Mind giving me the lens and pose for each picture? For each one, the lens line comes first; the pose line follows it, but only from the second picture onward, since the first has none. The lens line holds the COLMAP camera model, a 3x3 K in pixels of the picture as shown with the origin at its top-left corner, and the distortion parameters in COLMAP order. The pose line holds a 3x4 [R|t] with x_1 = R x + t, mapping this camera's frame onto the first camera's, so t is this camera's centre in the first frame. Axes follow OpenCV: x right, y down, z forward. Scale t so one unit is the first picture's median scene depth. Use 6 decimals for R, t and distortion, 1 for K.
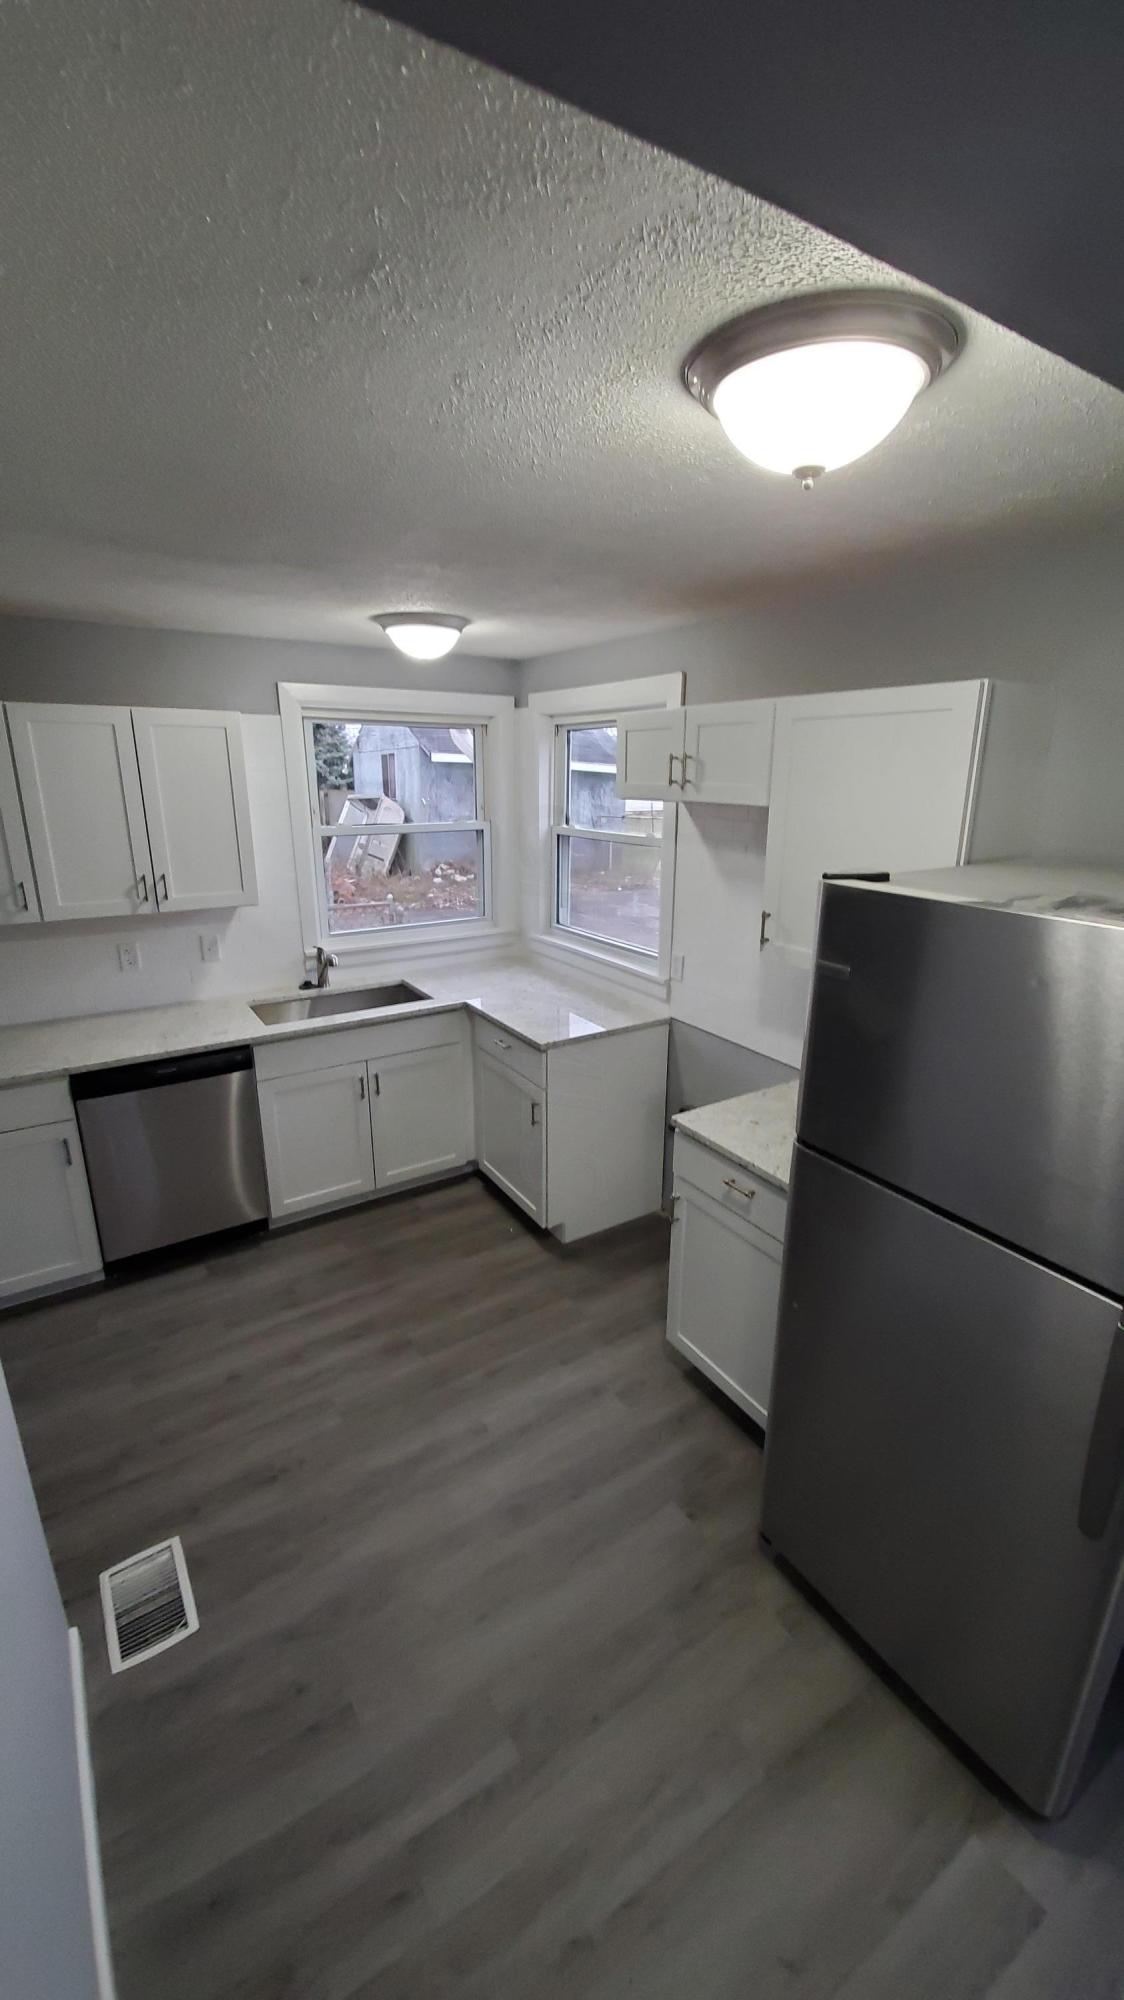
lens RADIAL K [[796.0, 0, 562.0], [0, 796.0, 1000.0], [0, 0, 1]] dist [-0.001115, -0.000328]
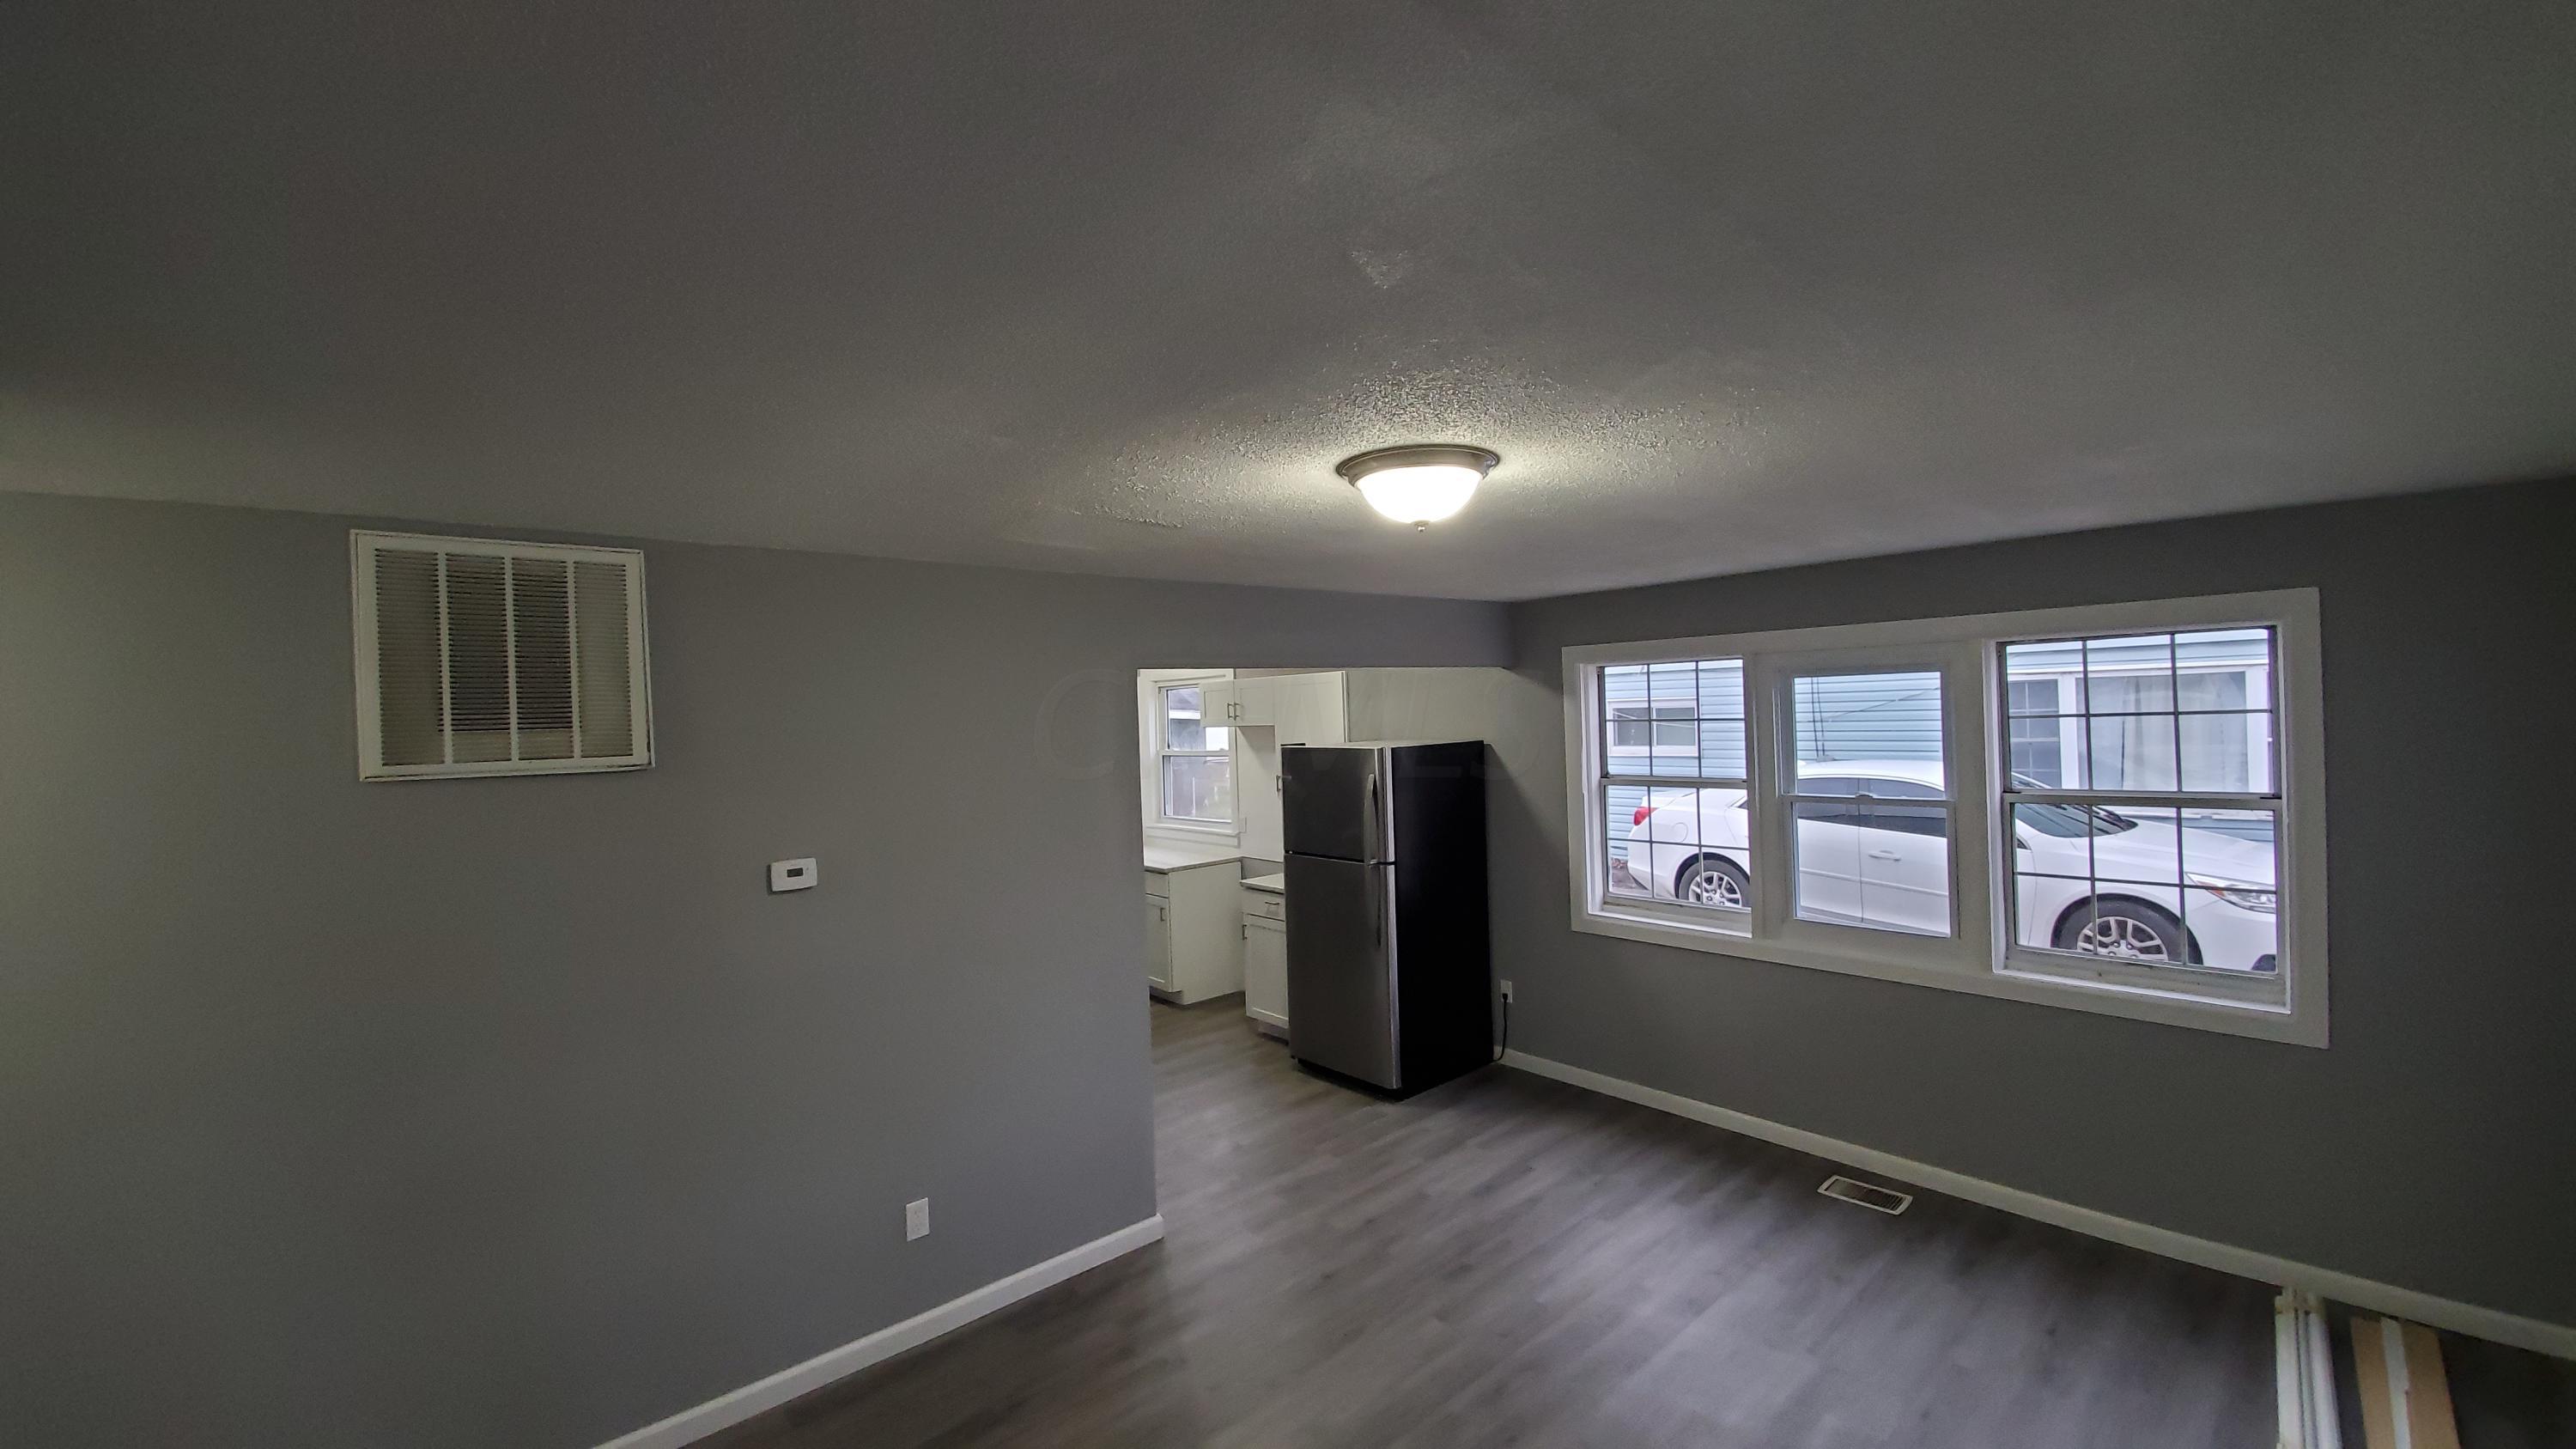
lens RADIAL K [[1025.5, 0, 1288.0], [0, 1025.5, 724.5], [0, 0, 1]] dist [-0.001115, -0.000328]
pose [[0.987324, -0.039172, 0.153811, -0.090372], [0.080037, 0.959711, -0.269348, 0.367231], [-0.137063, 0.278244, 0.950681, -1.187981]]
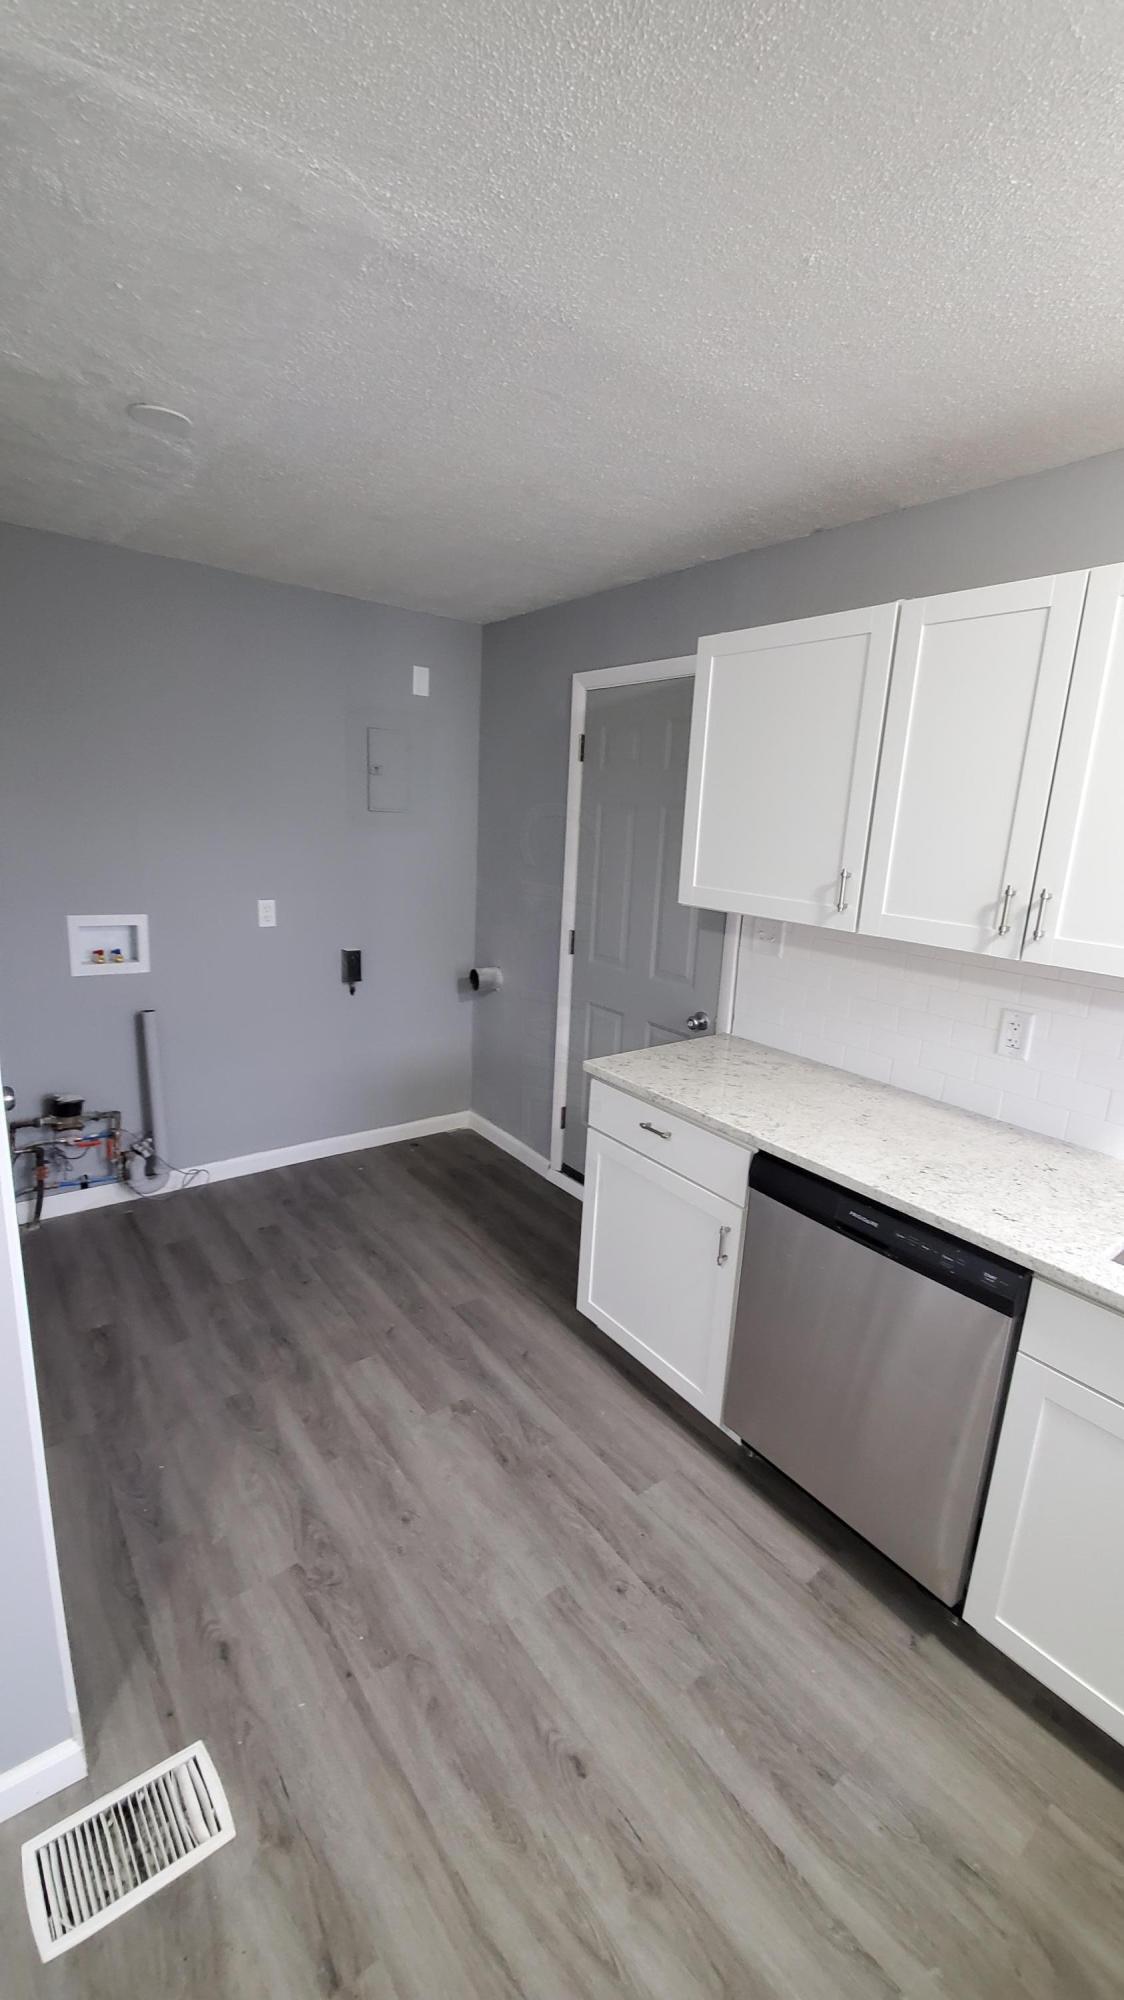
lens RADIAL K [[796.0, 0, 562.0], [0, 796.0, 1000.0], [0, 0, 1]] dist [-0.001115, -0.000328]
pose [[0.085830, 0.230482, -0.969284, -0.008667], [-0.327730, 0.925264, 0.190994, -0.086320], [0.940864, 0.301271, 0.154952, 0.631779]]
